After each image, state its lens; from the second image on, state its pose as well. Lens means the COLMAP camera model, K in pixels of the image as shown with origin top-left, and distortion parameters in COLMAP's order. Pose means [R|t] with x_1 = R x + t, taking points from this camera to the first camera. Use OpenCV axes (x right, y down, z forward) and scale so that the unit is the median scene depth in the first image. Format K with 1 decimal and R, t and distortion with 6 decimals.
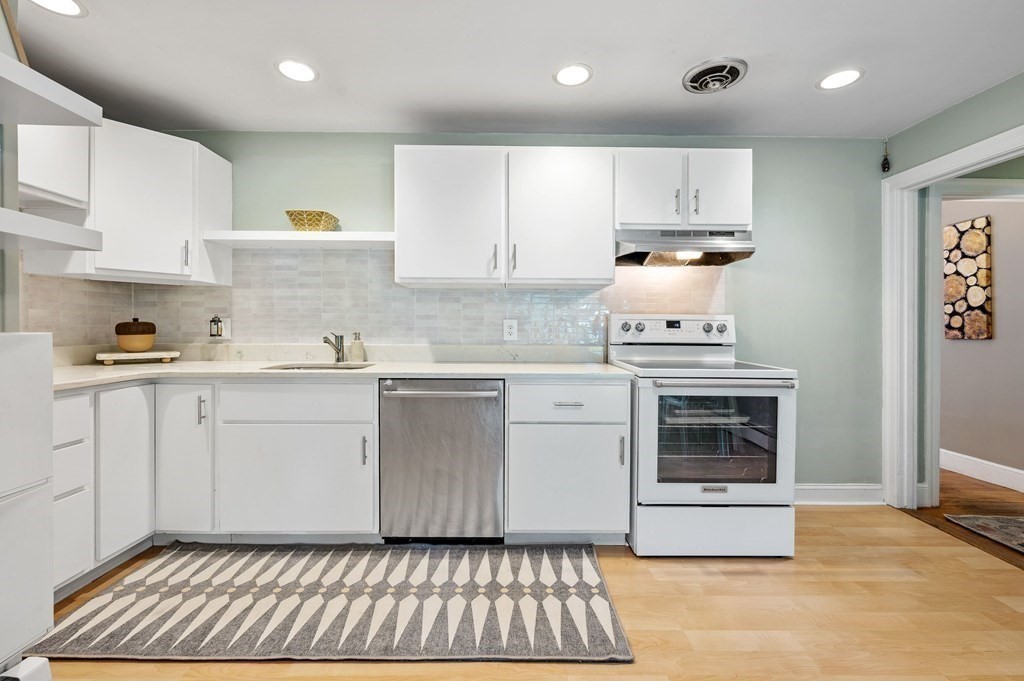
lens RADIAL K [[456.6, 0, 480.8], [0, 456.6, 331.1], [0, 0, 1]] dist [0.000867, 0.000736]
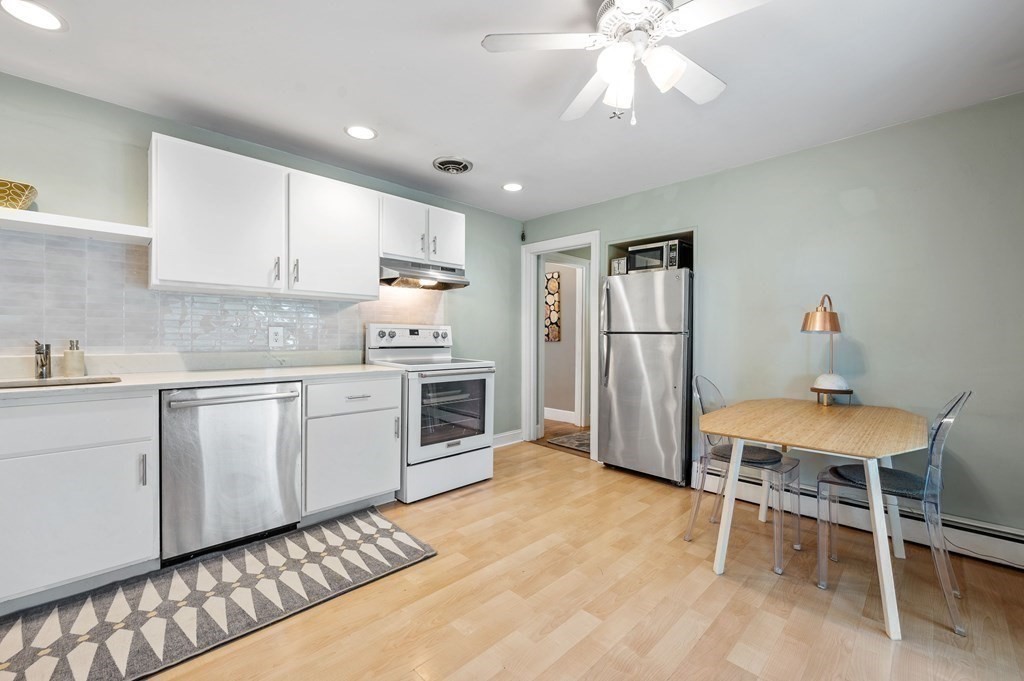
lens RADIAL K [[518.4, 0, 512.7], [0, 518.4, 338.7], [0, 0, 1]] dist [-0.001241, 0.000194]
pose [[0.675414, -0.006426, 0.737411, -0.504774], [0.001621, 0.999973, 0.007229, -0.006696], [-0.737437, -0.003687, 0.675406, -0.233961]]
